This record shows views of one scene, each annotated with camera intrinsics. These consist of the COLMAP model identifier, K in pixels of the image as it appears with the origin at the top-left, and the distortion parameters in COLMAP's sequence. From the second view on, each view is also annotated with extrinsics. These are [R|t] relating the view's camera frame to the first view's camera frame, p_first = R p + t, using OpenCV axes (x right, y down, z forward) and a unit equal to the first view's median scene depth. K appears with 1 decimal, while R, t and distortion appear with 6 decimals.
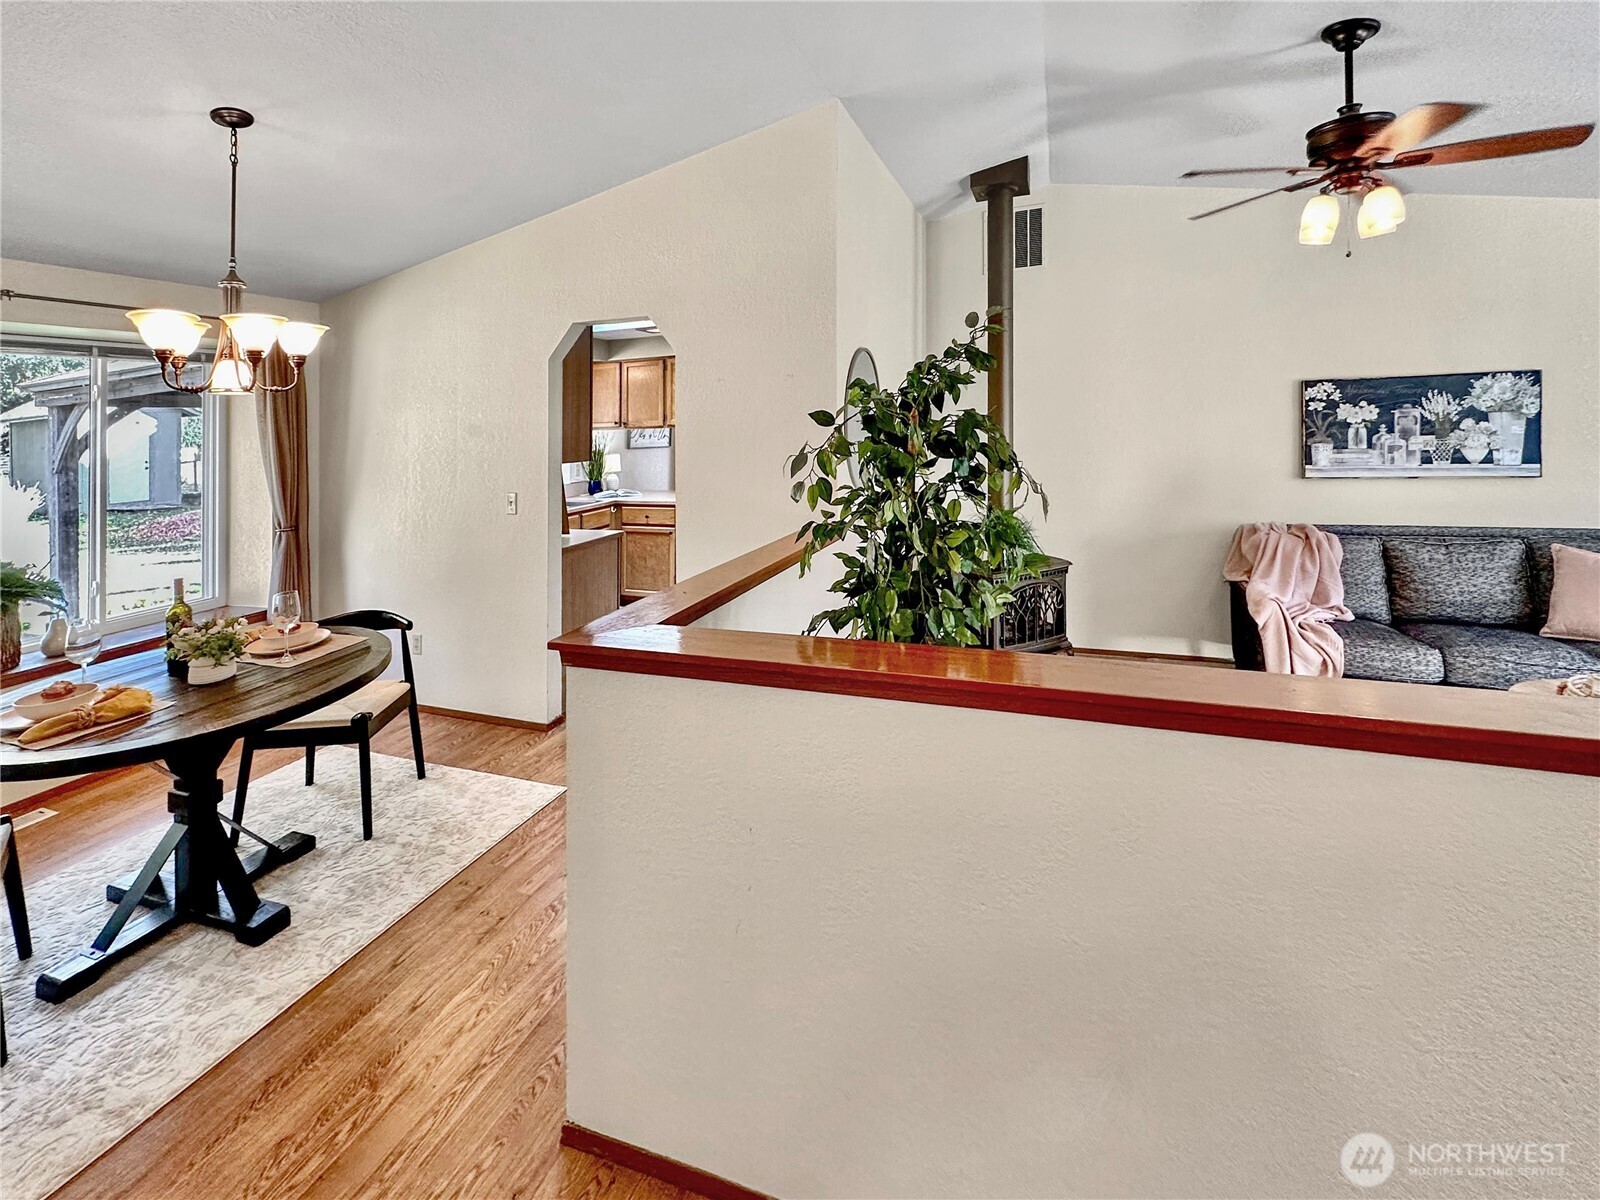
lens RADIAL K [[679.9, 0, 896.4], [0, 679.9, 431.9], [0, 0, 1]] dist [-0.000802, 0.000059]
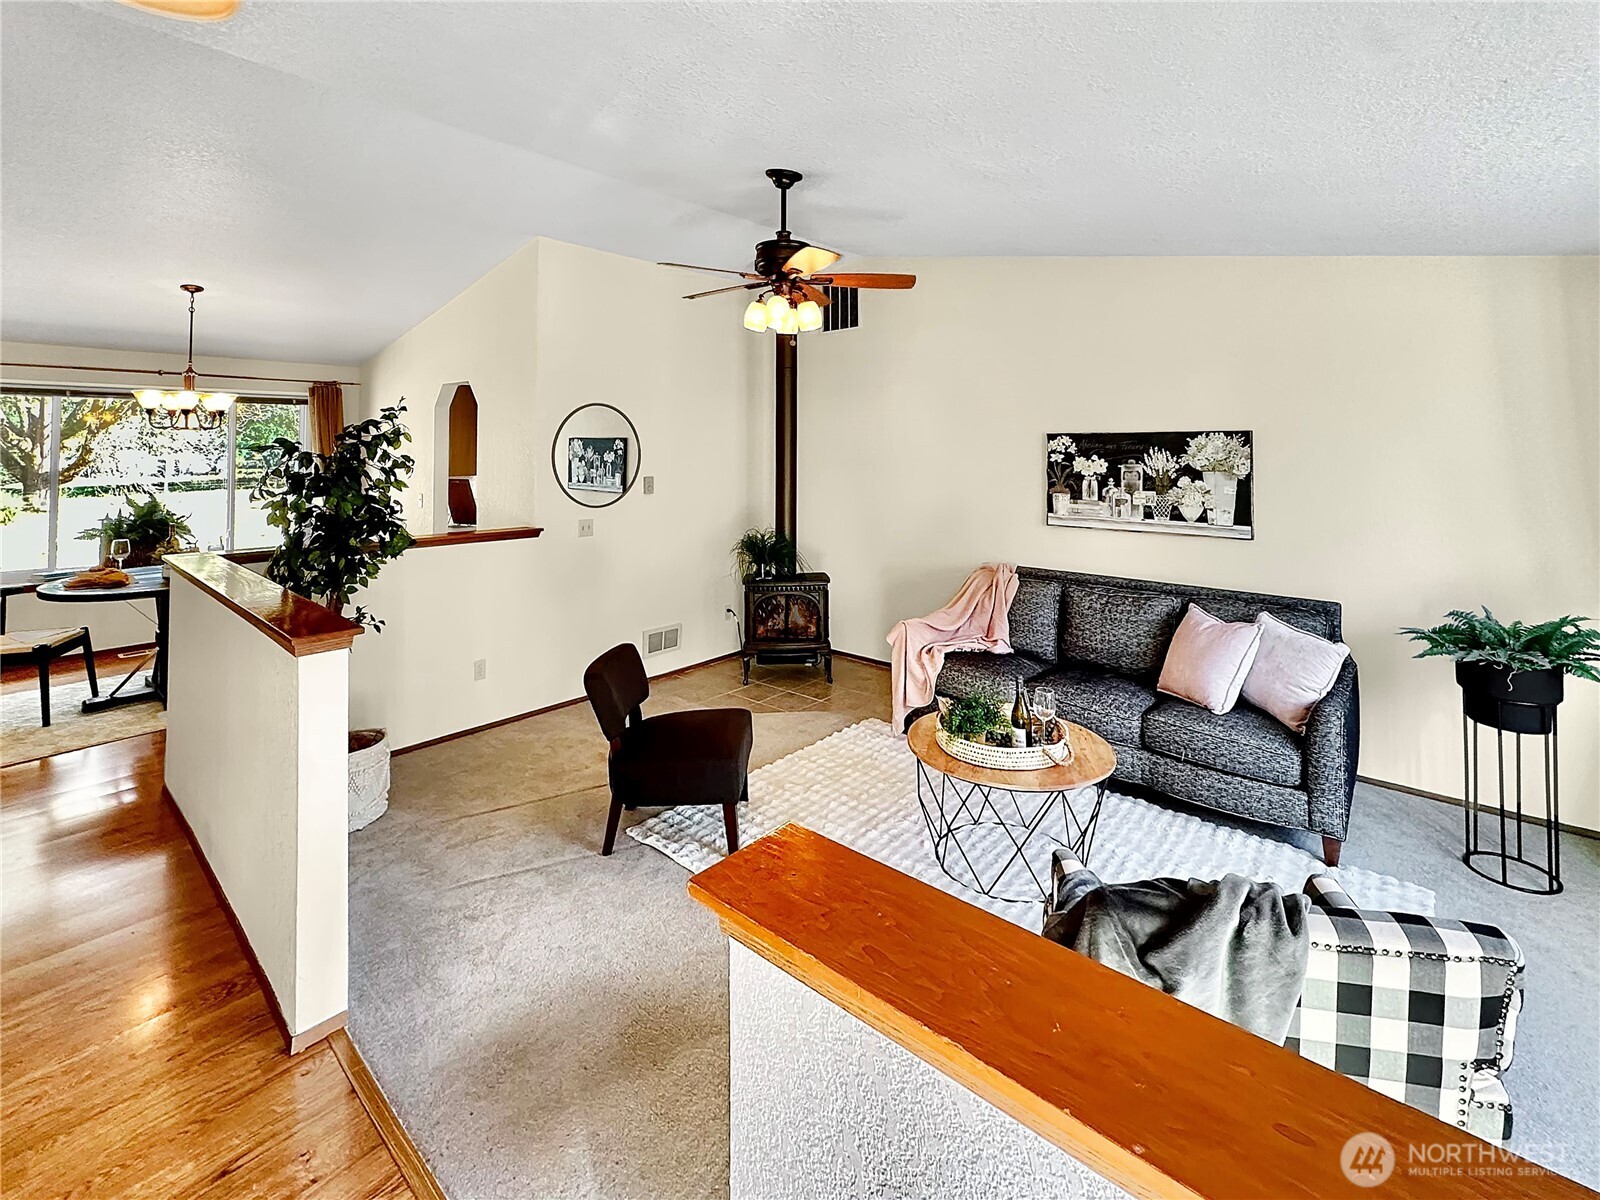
lens RADIAL K [[679.9, 0, 896.4], [0, 679.9, 431.9], [0, 0, 1]] dist [-0.000802, 0.000059]
pose [[0.945470, 0.031907, -0.324143, 0.755815], [-0.048614, 0.997867, -0.043575, -0.020715], [0.322061, 0.056957, 0.945004, -0.097903]]
